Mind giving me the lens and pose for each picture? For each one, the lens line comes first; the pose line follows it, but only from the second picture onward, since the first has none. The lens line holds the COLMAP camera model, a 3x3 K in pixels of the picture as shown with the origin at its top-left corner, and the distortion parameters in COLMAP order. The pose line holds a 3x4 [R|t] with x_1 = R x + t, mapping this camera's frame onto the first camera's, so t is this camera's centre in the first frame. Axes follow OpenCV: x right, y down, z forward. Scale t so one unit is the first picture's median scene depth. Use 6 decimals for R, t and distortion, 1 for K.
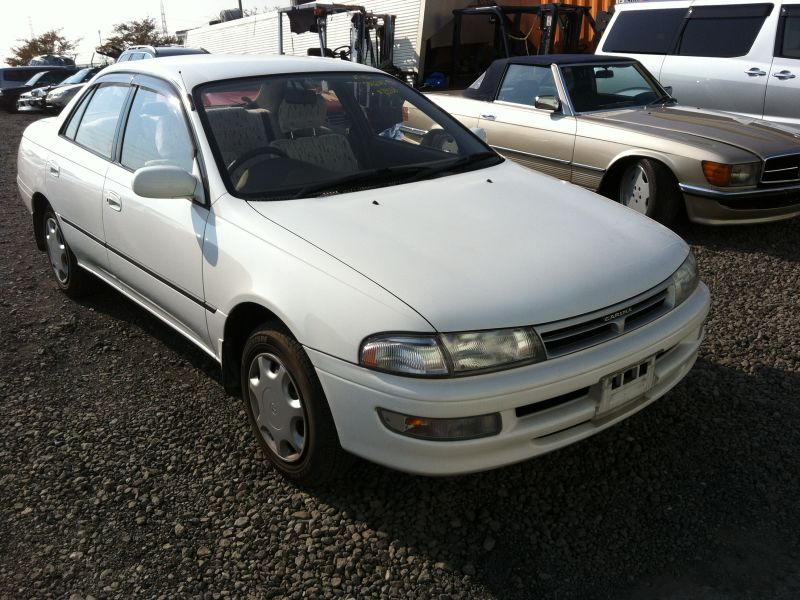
lens RADIAL K [[778.4, 0, 400.0], [0, 778.4, 300.0], [0, 0, 1]] dist [0.004084, 0.005100]
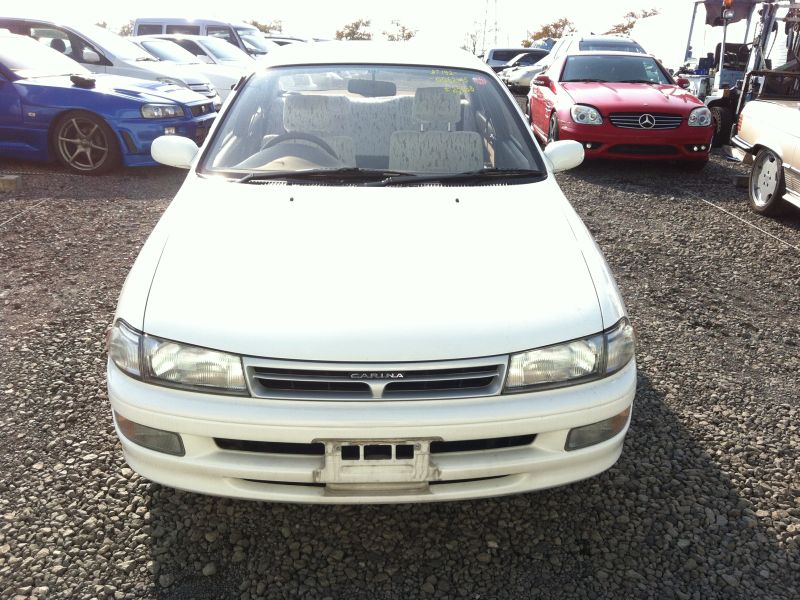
lens RADIAL K [[778.4, 0, 400.0], [0, 778.4, 300.0], [0, 0, 1]] dist [0.004084, 0.005100]
pose [[0.800438, 0.233253, -0.552170, 0.733879], [-0.225558, 0.970682, 0.083071, -0.131746], [0.555358, 0.058053, 0.829583, 0.331093]]
